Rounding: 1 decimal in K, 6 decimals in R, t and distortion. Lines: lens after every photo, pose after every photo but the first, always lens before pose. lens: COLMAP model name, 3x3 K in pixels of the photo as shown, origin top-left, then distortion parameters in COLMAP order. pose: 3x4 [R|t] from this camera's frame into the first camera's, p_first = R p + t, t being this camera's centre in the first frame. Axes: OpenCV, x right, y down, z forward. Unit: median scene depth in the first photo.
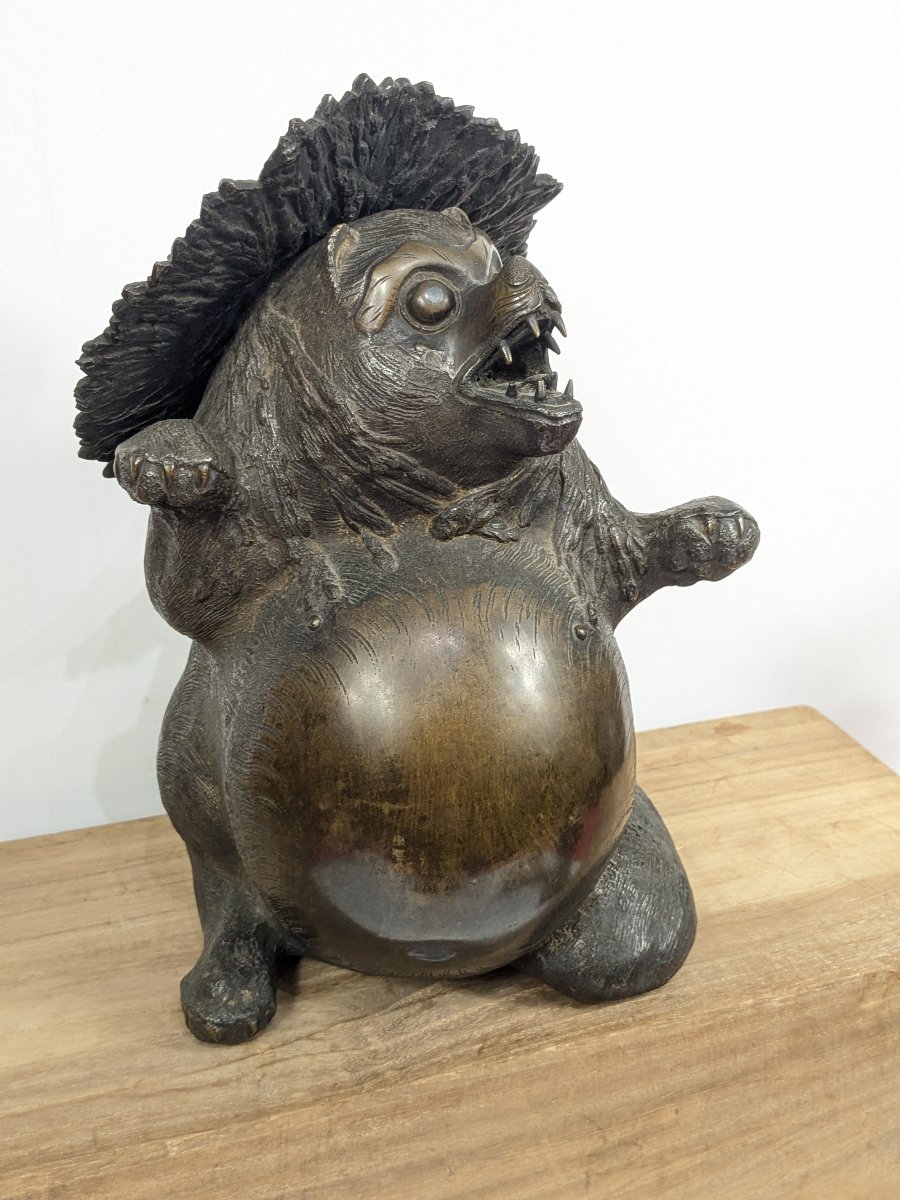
lens RADIAL K [[1262.2, 0, 450.0], [0, 1262.2, 600.0], [0, 0, 1]] dist [0.083553, -0.149095]
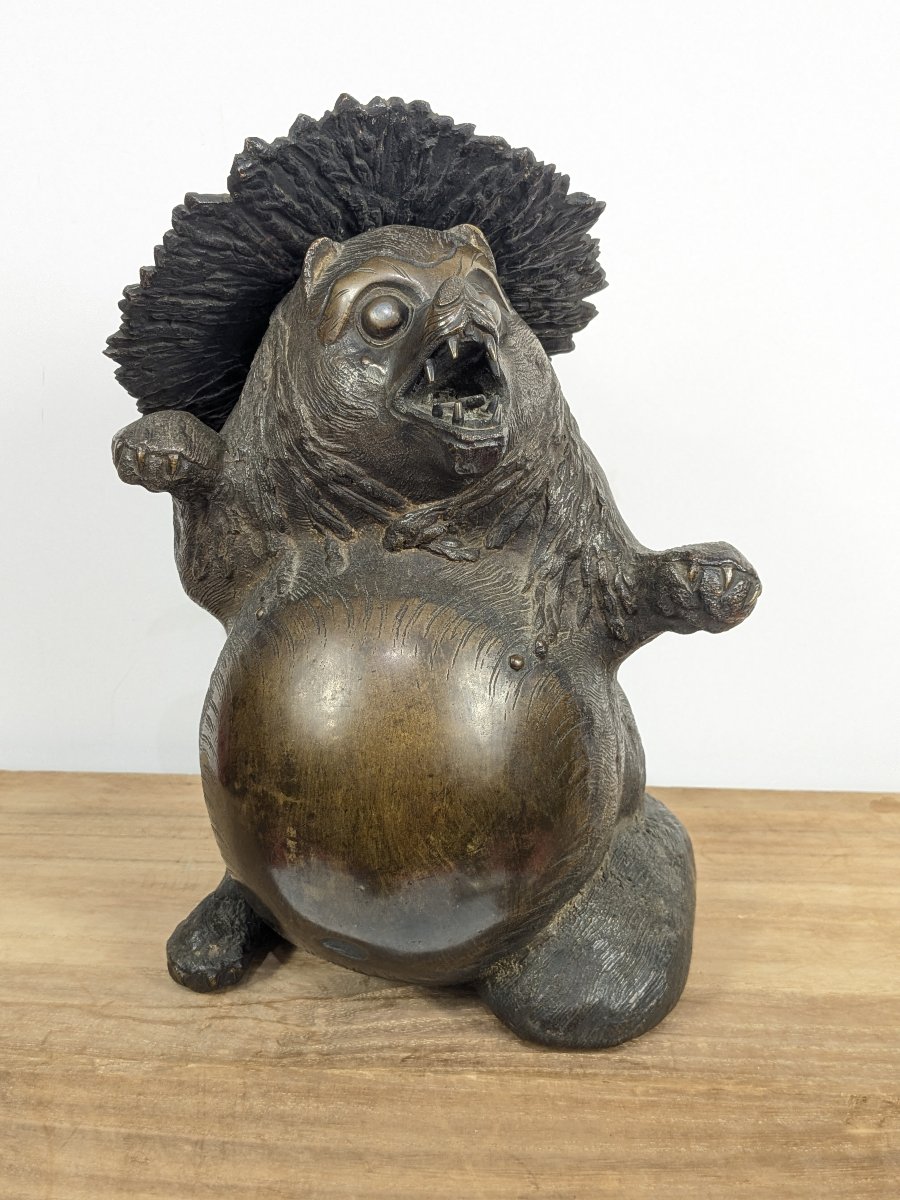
lens RADIAL K [[1262.2, 0, 450.0], [0, 1262.2, 600.0], [0, 0, 1]] dist [0.083553, -0.149095]
pose [[0.922830, 0.137573, -0.359802, 0.377279], [-0.136895, 0.990204, 0.027499, -0.039531], [0.360061, 0.023878, 0.932623, 0.064956]]
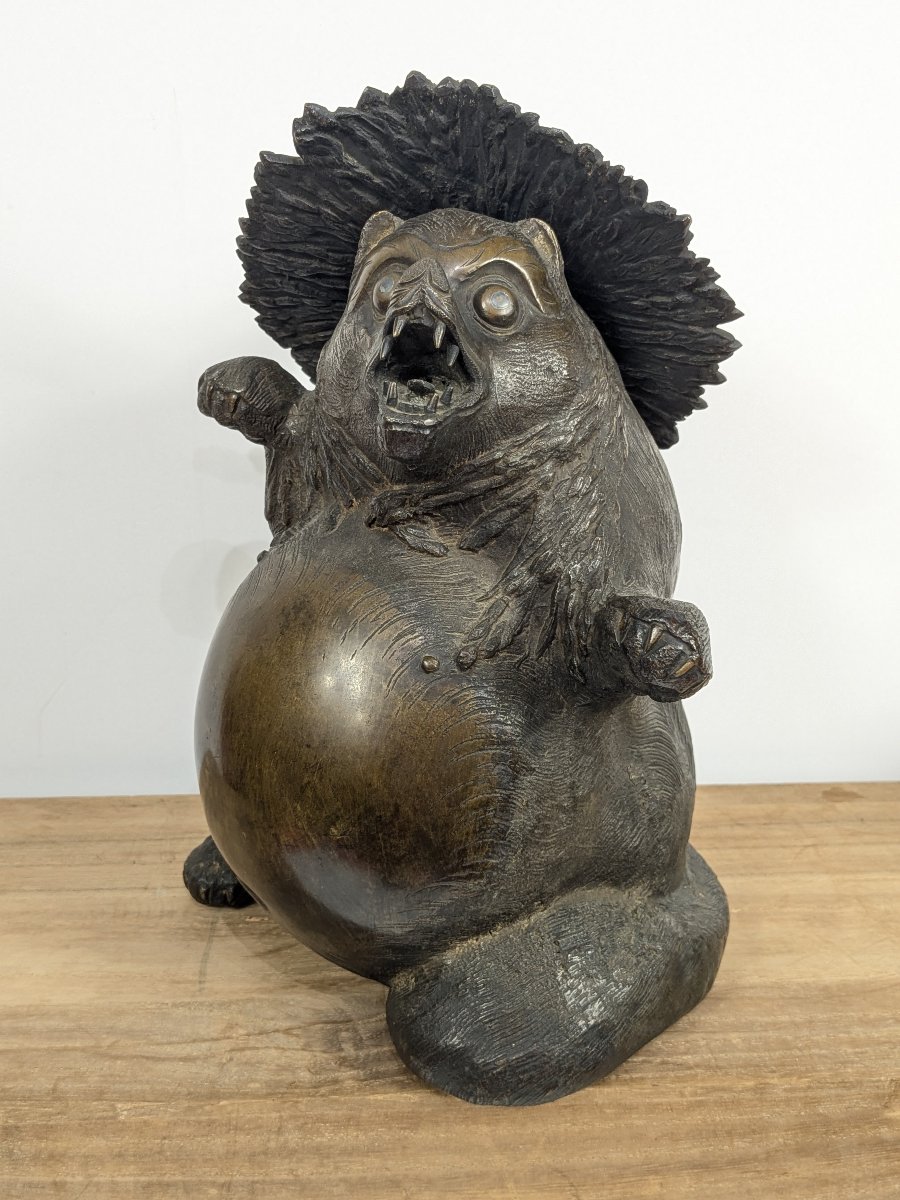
lens RADIAL K [[1268.8, 0, 430.1], [0, 1268.8, 599.8], [0, 0, 1]] dist [0.072420, -0.124749]
pose [[0.969734, 0.113891, -0.215974, 0.183902], [-0.117034, 0.993126, -0.001776, -0.004654], [0.214288, 0.026999, 0.976397, 0.036999]]
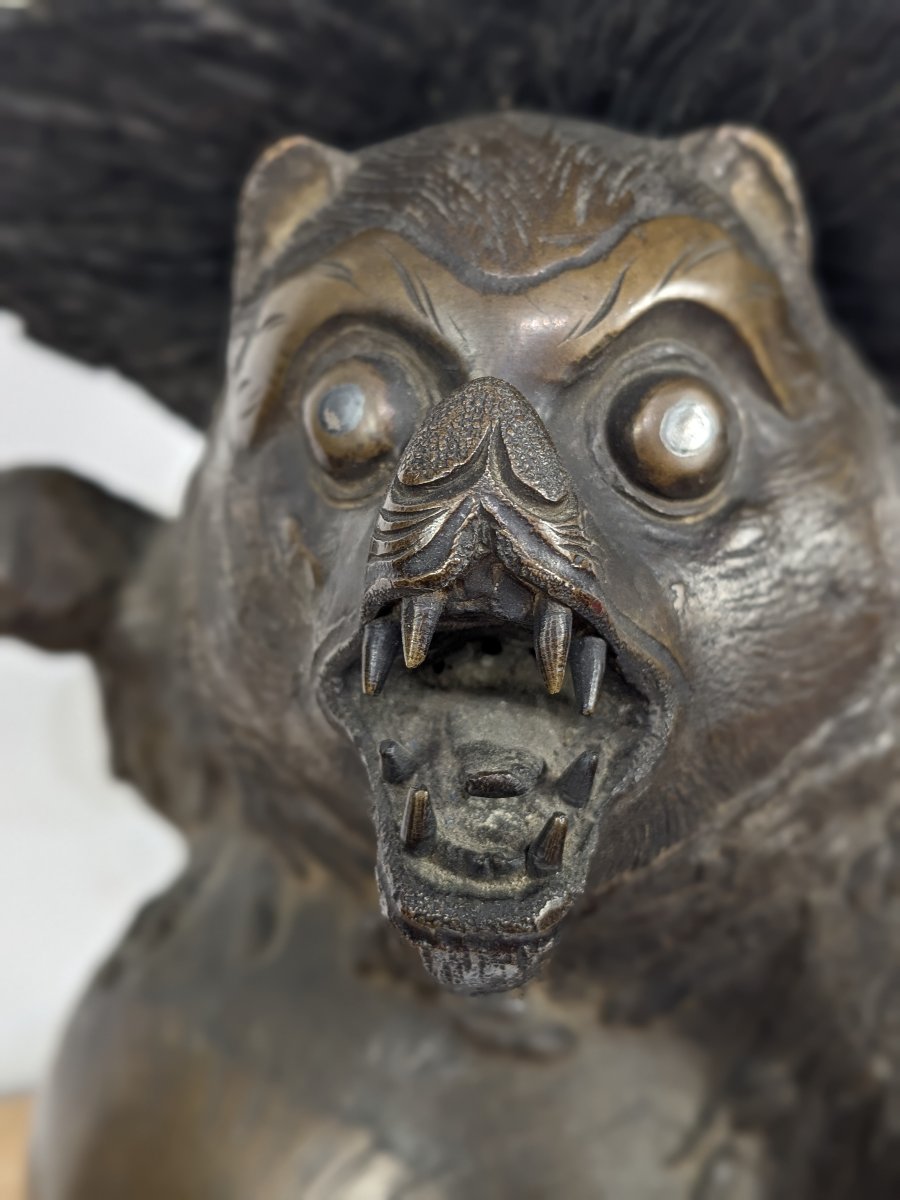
lens RADIAL K [[1393.1, 0, 450.7], [0, 1393.1, 561.4], [0, 0, 1]] dist [0.070857, -0.258588]
pose [[0.990050, 0.032339, -0.136951, 0.027118], [-0.007414, 0.983870, 0.178731, -0.218147], [0.140522, -0.175937, 0.974320, 0.514765]]
